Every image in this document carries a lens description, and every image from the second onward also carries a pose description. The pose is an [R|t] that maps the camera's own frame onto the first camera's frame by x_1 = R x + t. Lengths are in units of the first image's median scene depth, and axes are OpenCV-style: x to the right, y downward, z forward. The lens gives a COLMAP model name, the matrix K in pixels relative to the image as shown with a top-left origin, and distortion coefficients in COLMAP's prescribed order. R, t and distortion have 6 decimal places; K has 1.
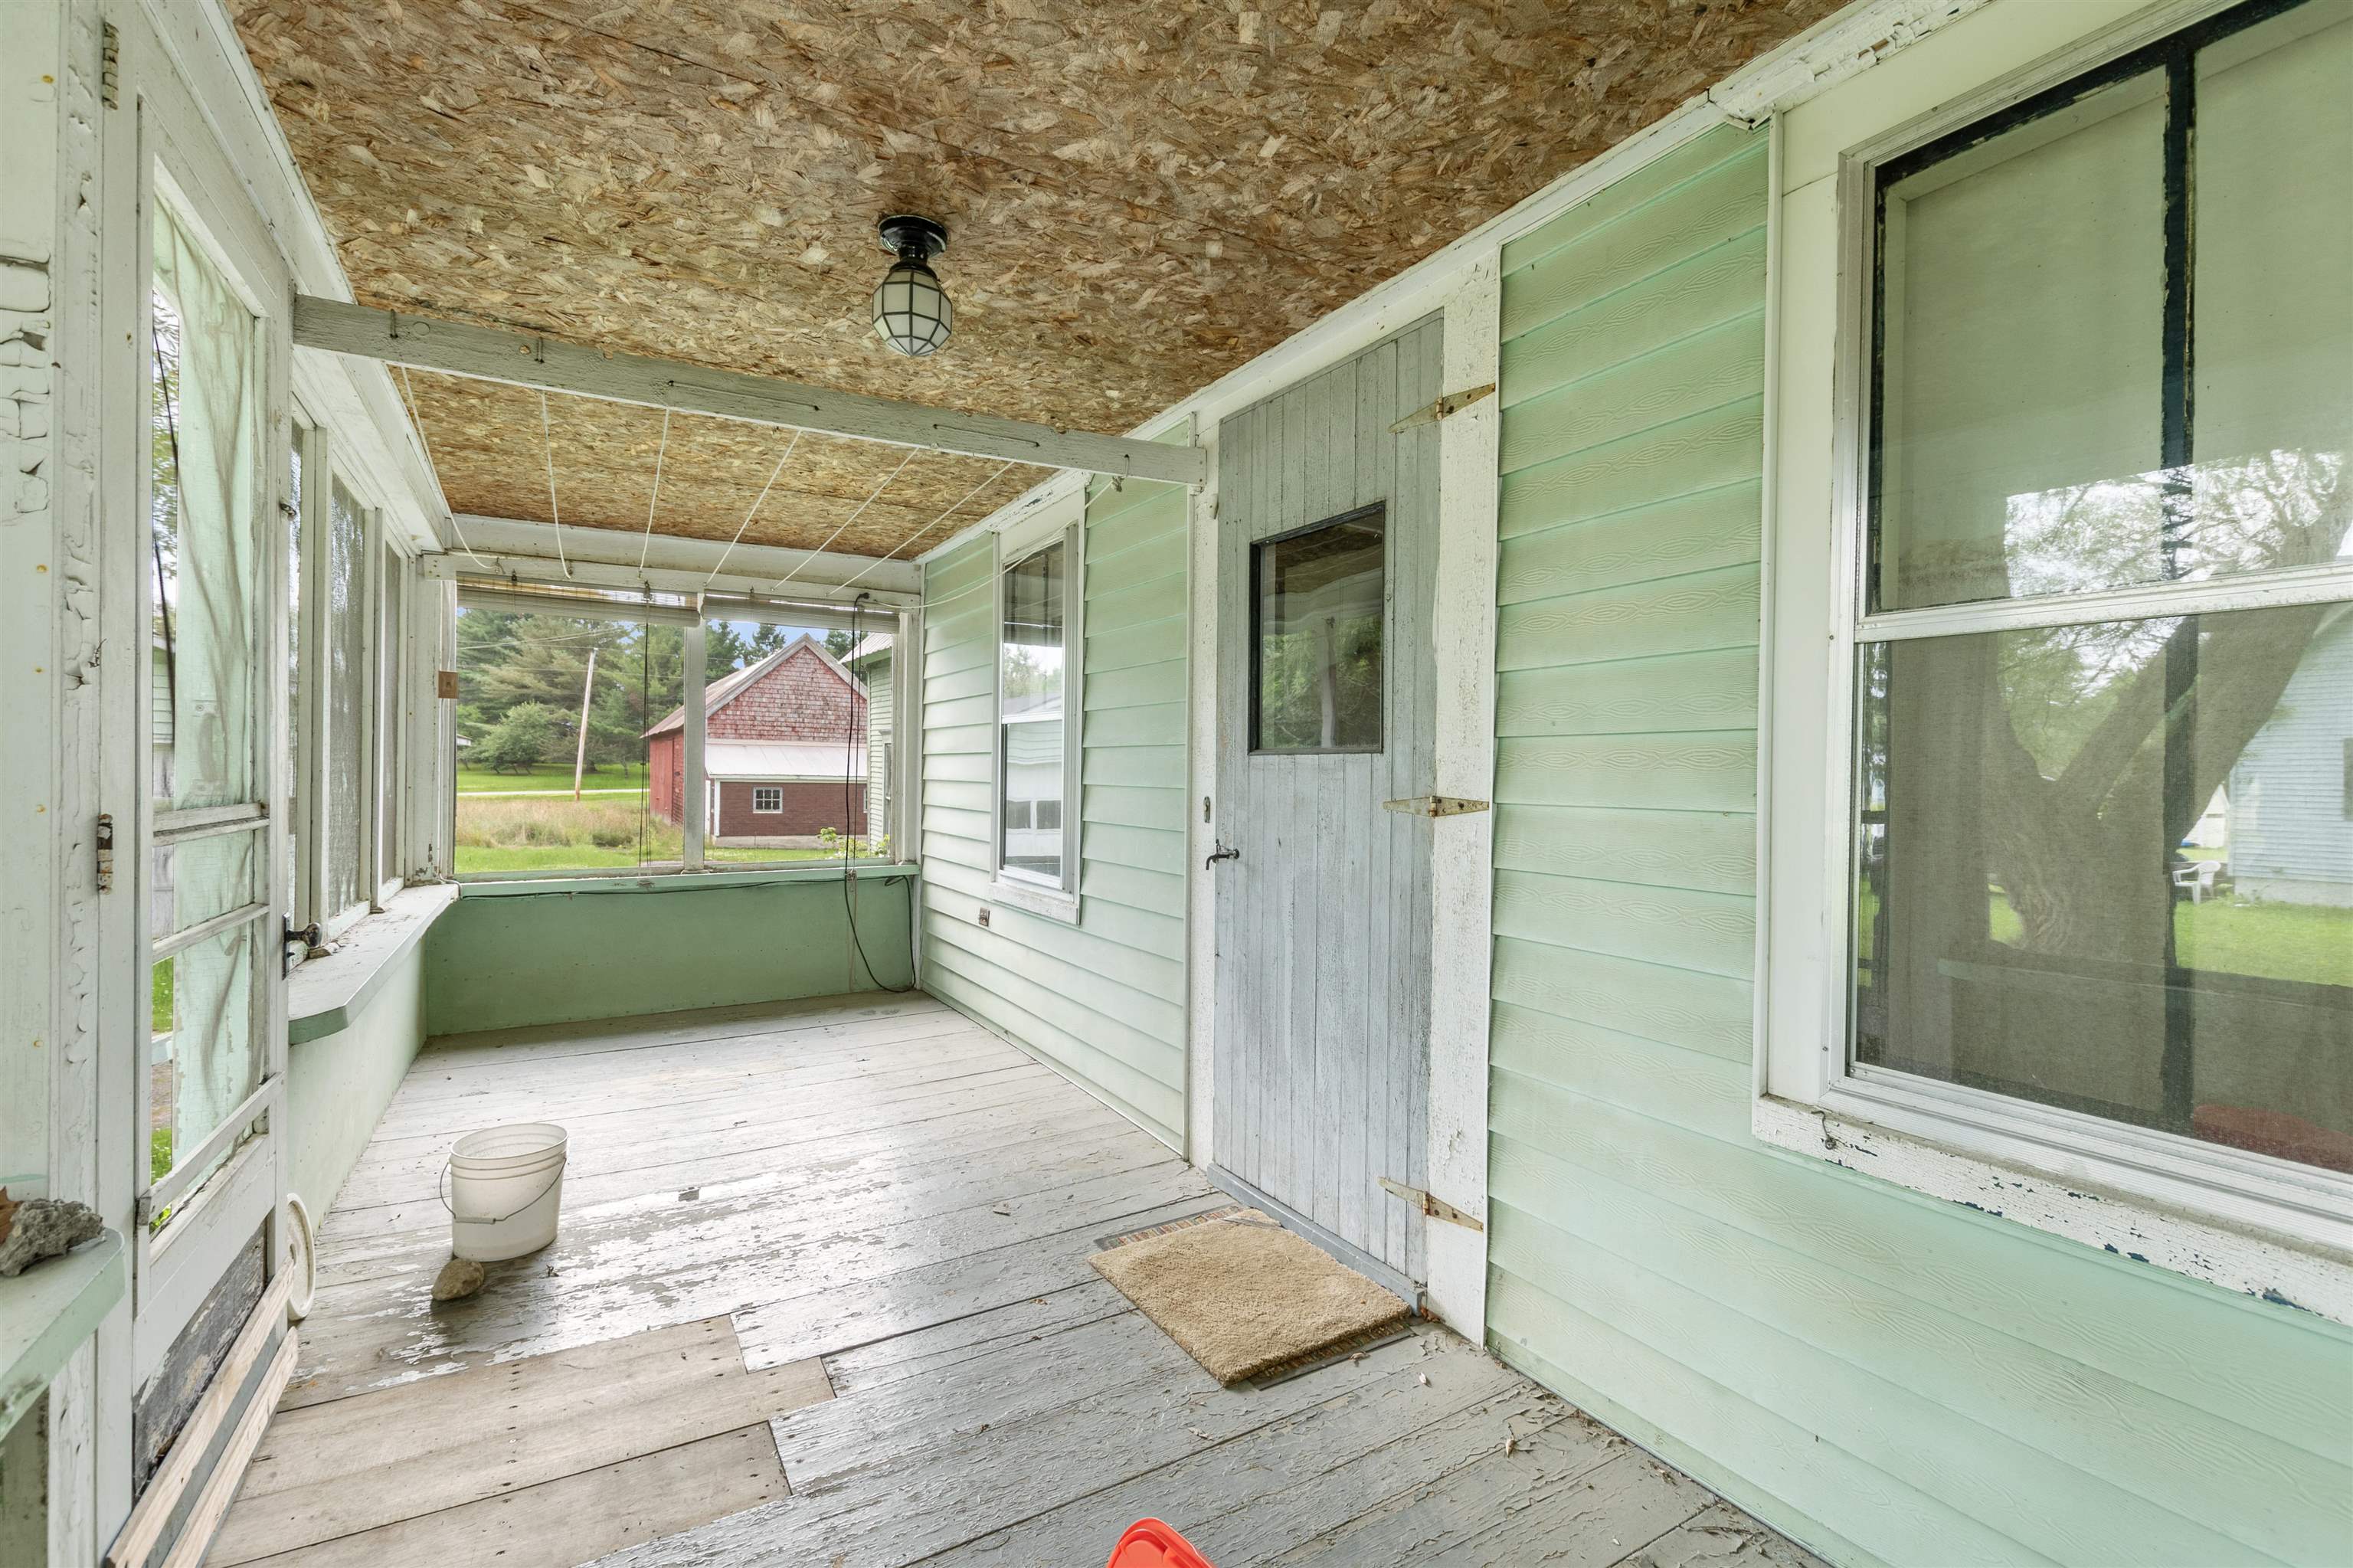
lens RADIAL K [[1045.5, 0, 1176.5], [0, 1045.5, 784.0], [0, 0, 1]] dist [-0.001233, 0.000146]
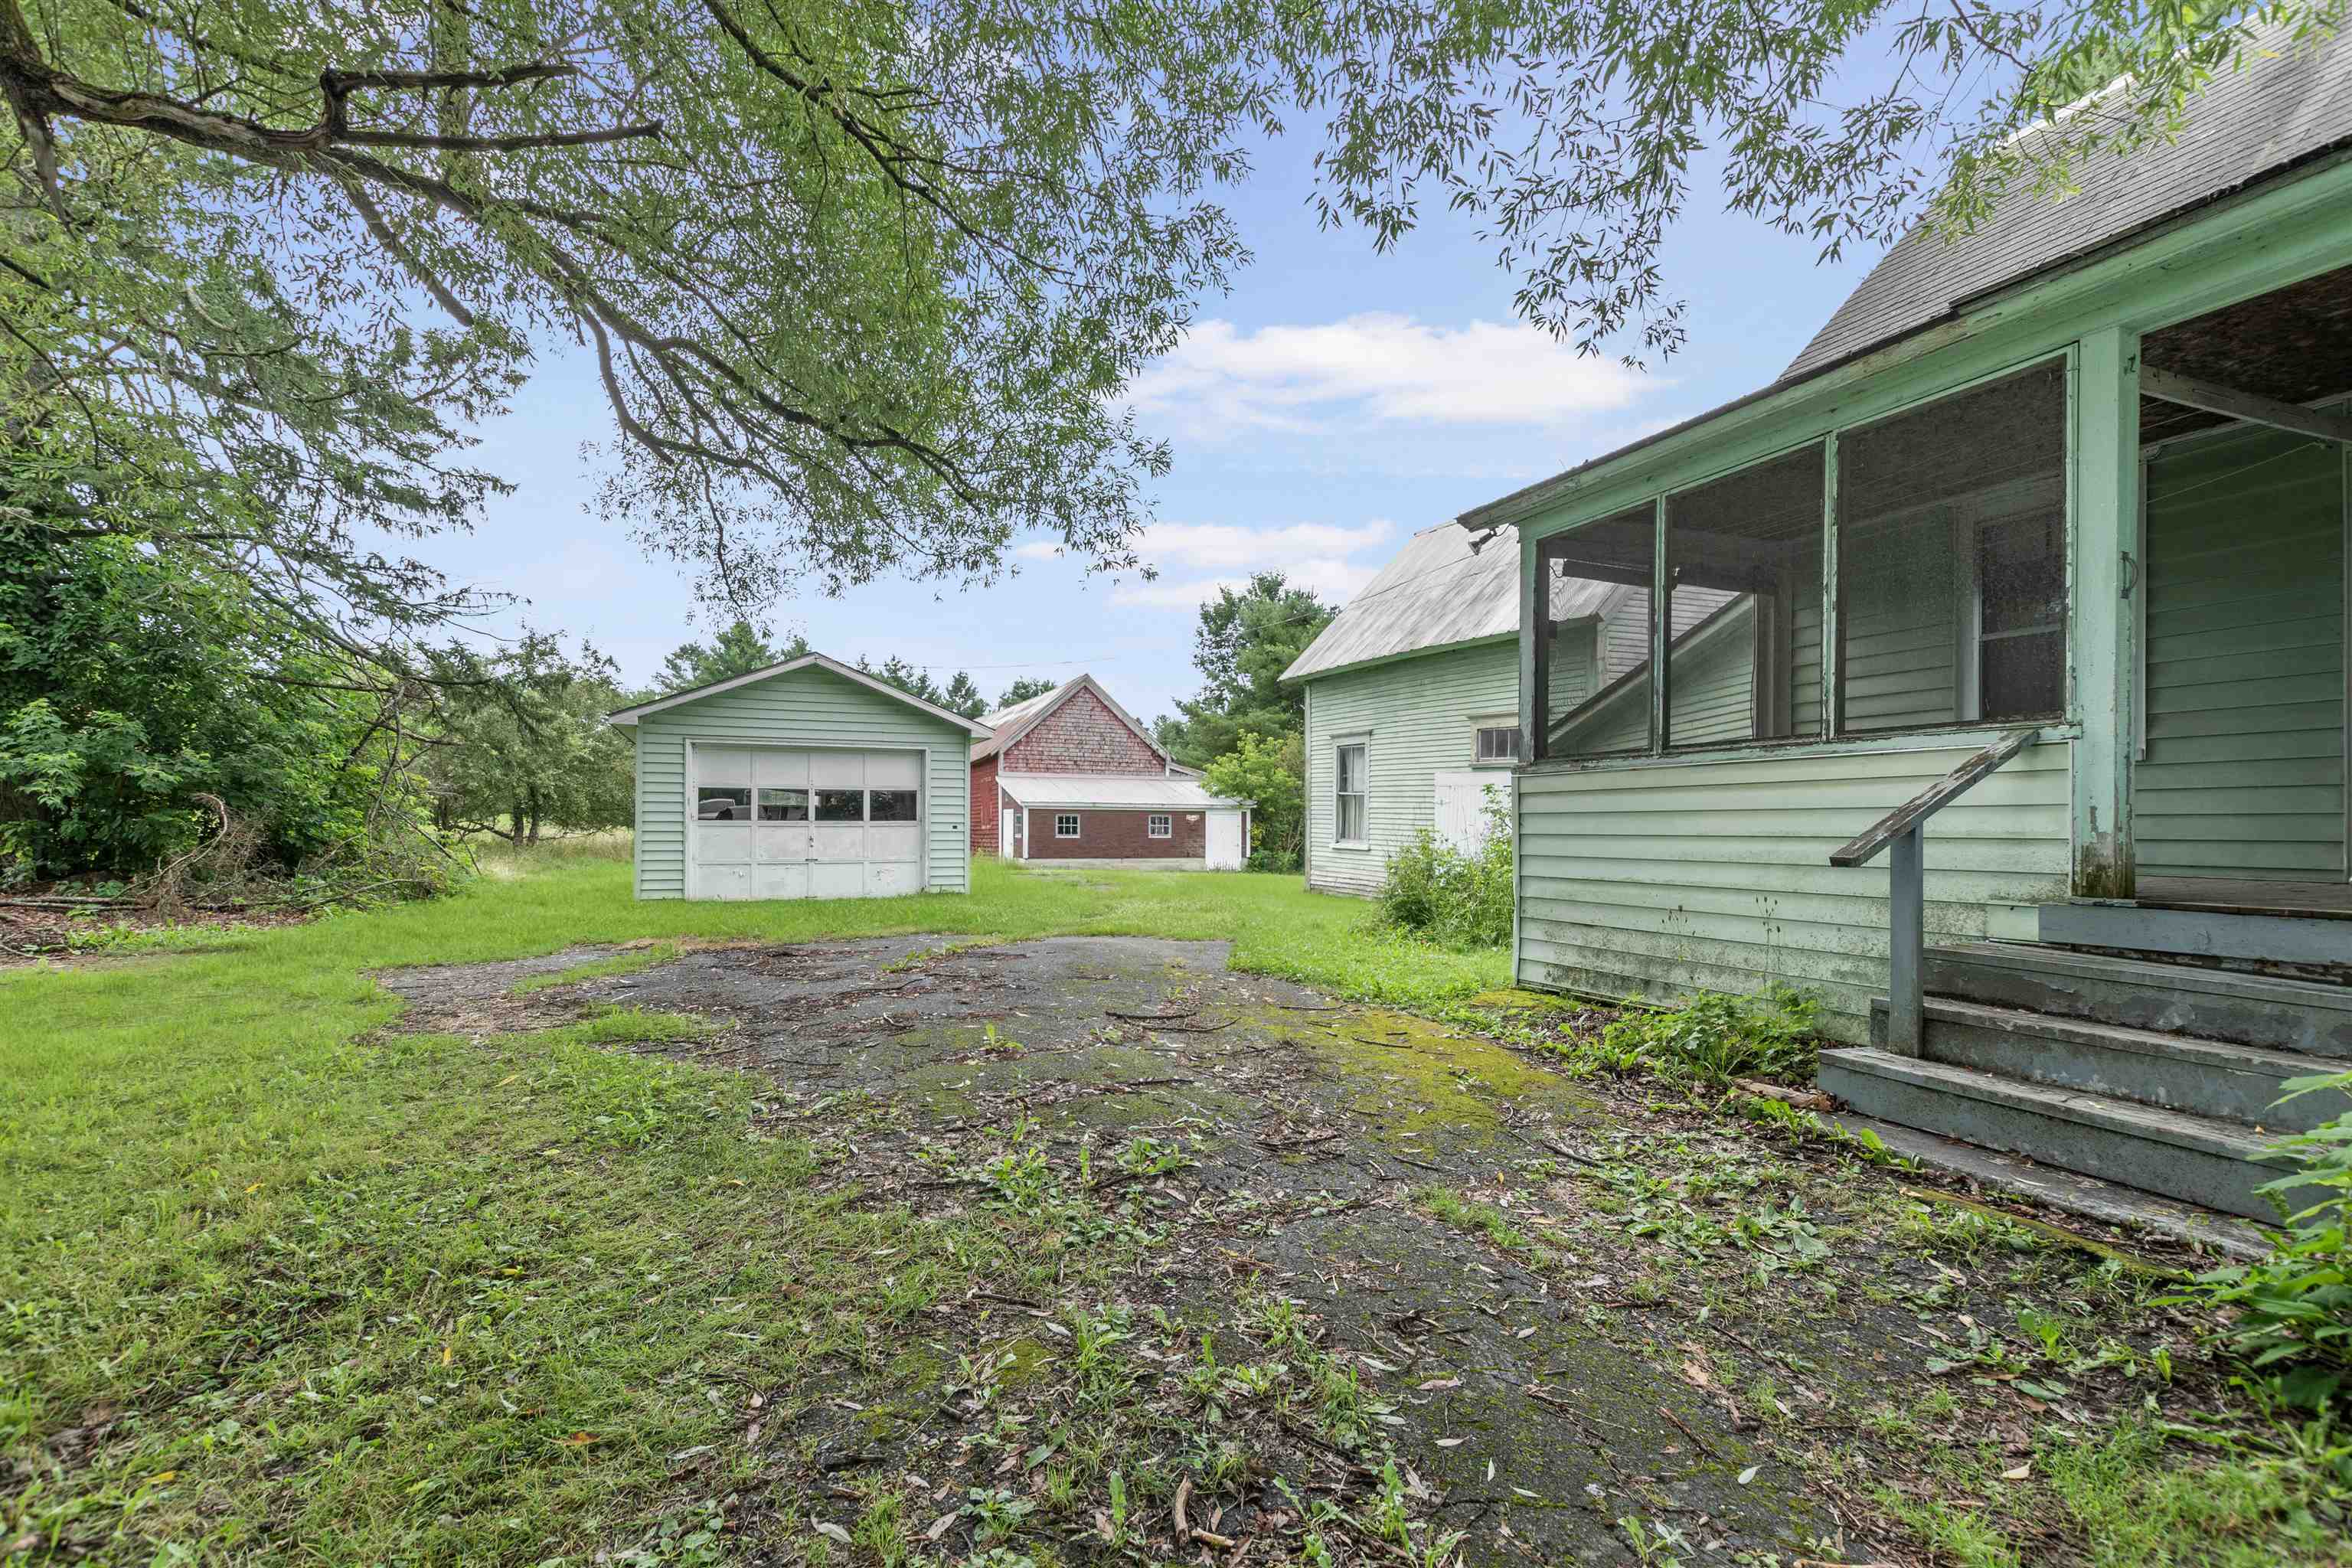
lens RADIAL K [[1045.0, 0, 1176.0], [0, 1045.0, 784.0], [0, 0, 1]] dist [-0.001233, 0.000146]
pose [[0.991737, -0.013877, -0.127532, -0.048482], [0.007843, 0.998831, -0.047698, 0.008538], [0.128045, 0.046303, 0.990687, -0.022942]]
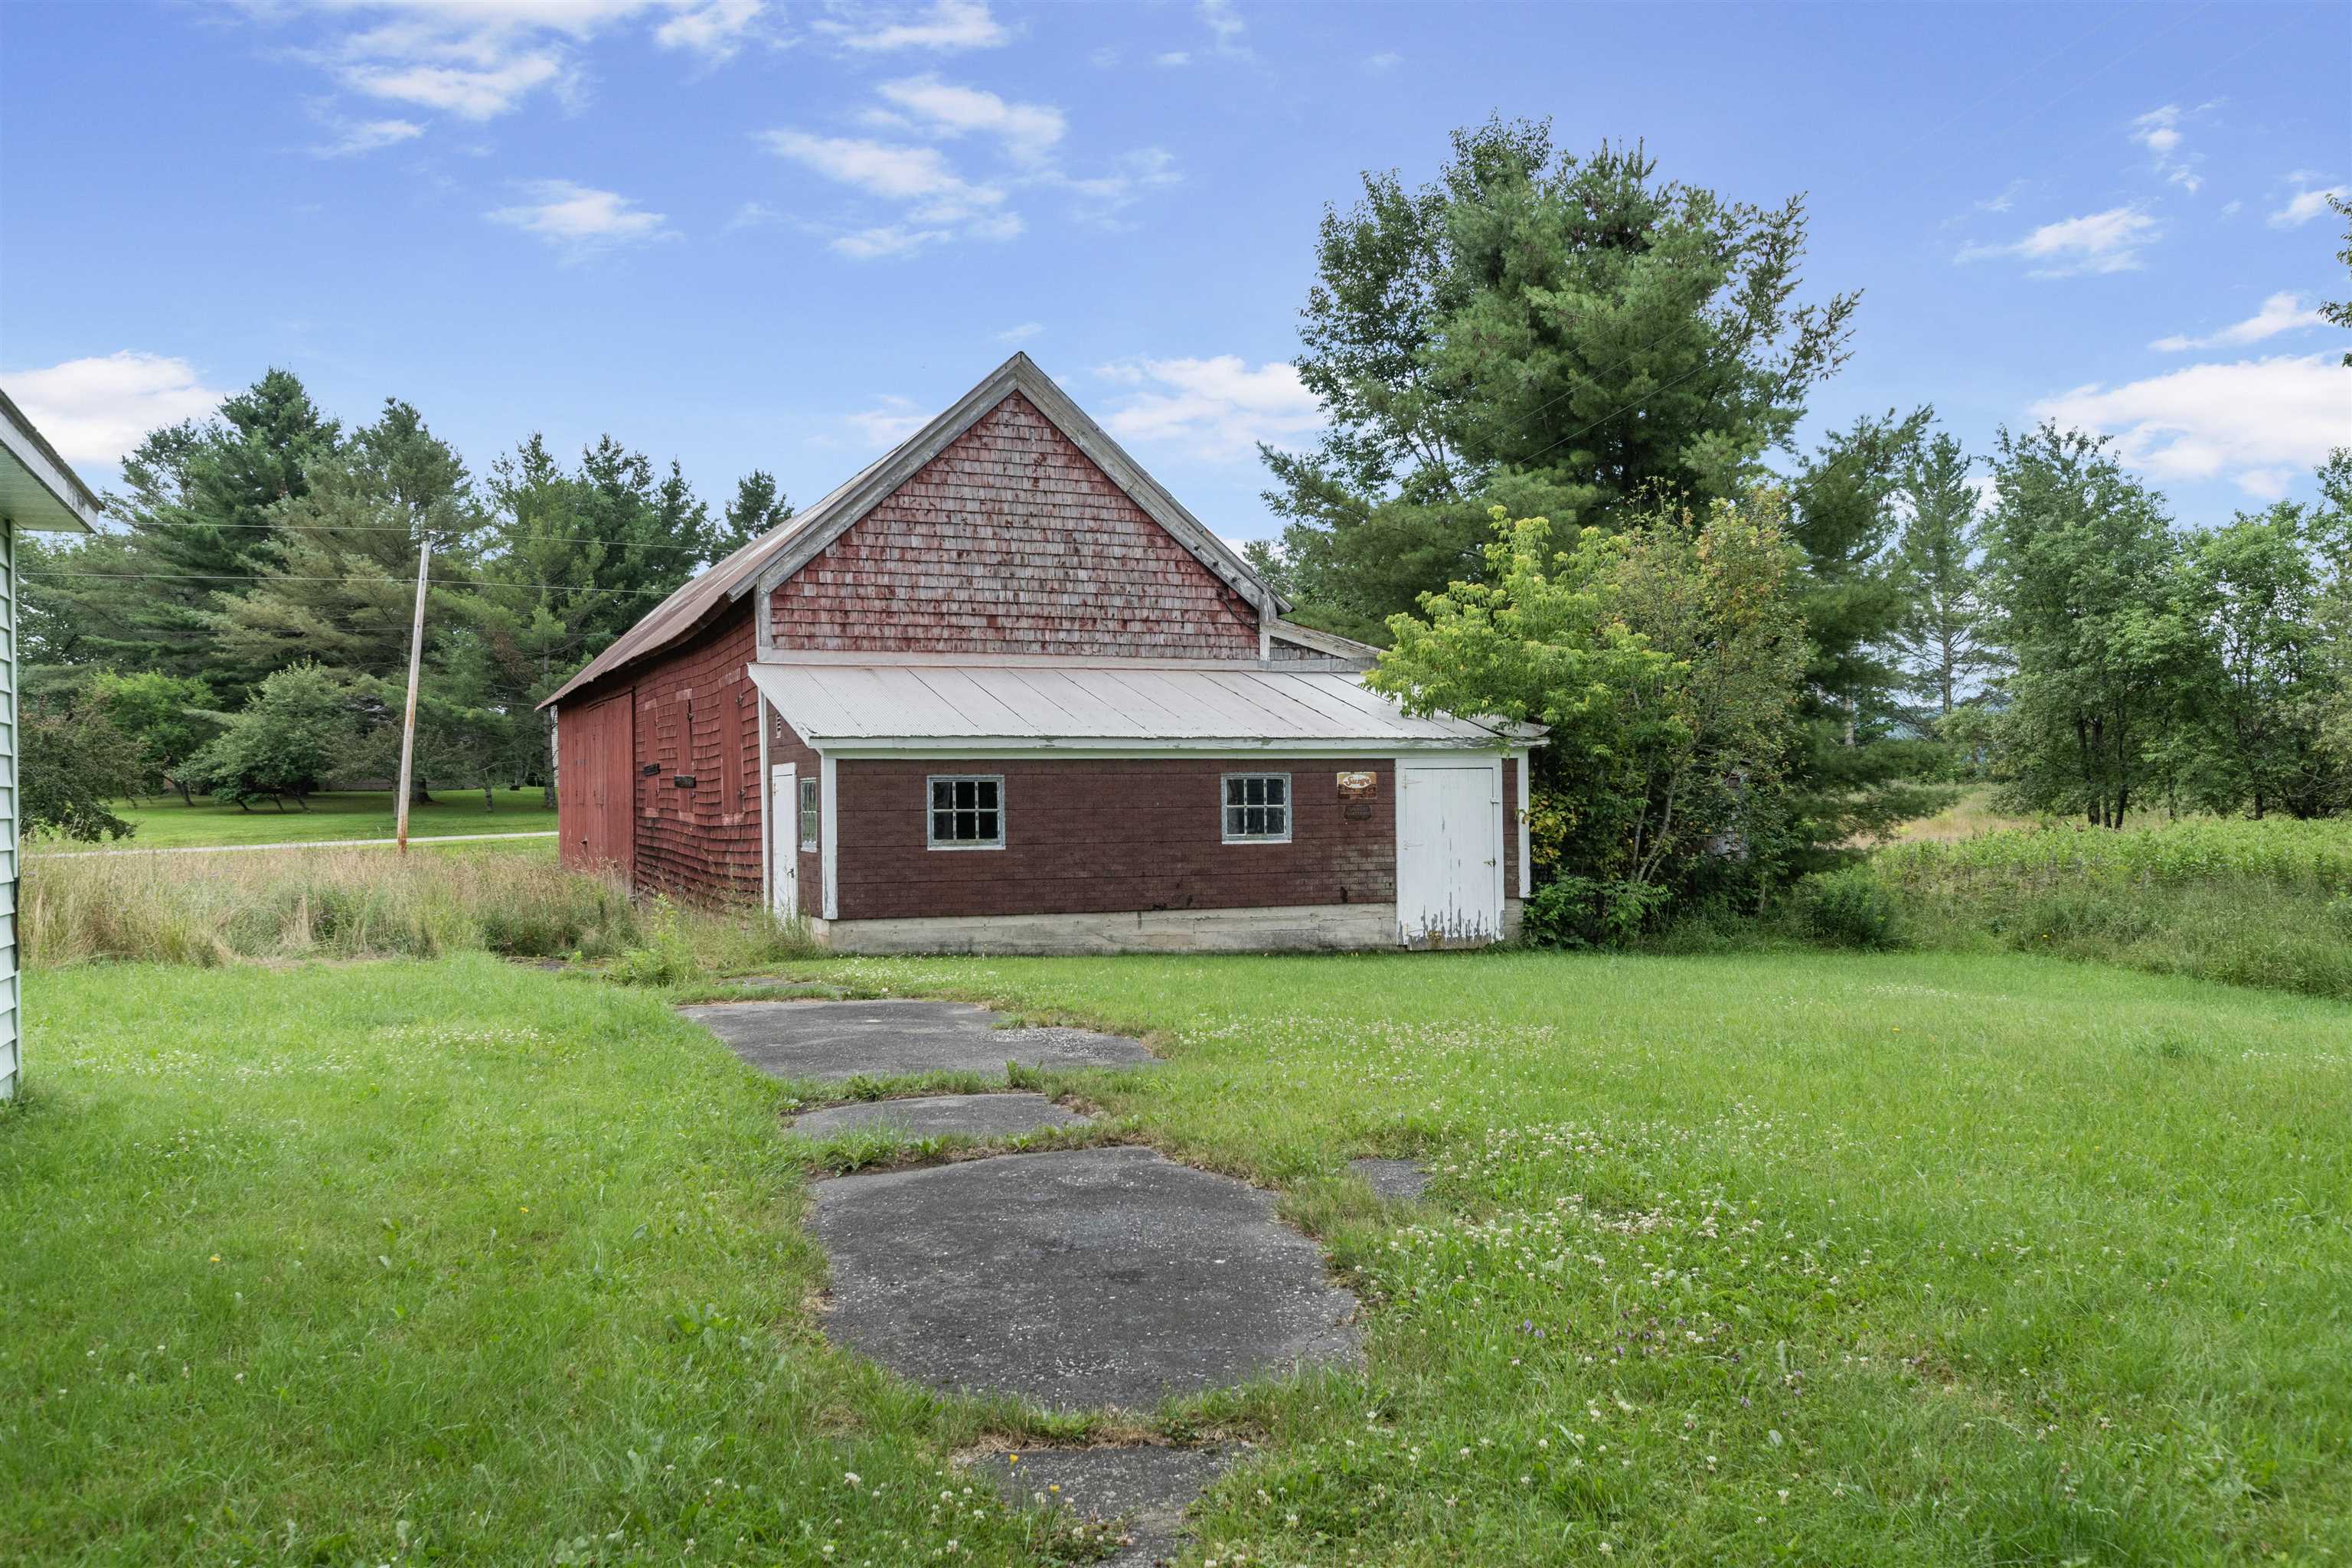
lens RADIAL K [[2037.4, 0, 1176.0], [0, 2037.4, 784.0], [0, 0, 1]] dist [0.006186, 0.000447]
pose [[0.988542, -0.027275, -0.148458, -0.077808], [0.024812, 0.999522, -0.018422, 0.006975], [0.148890, 0.014527, 0.988747, 0.122527]]
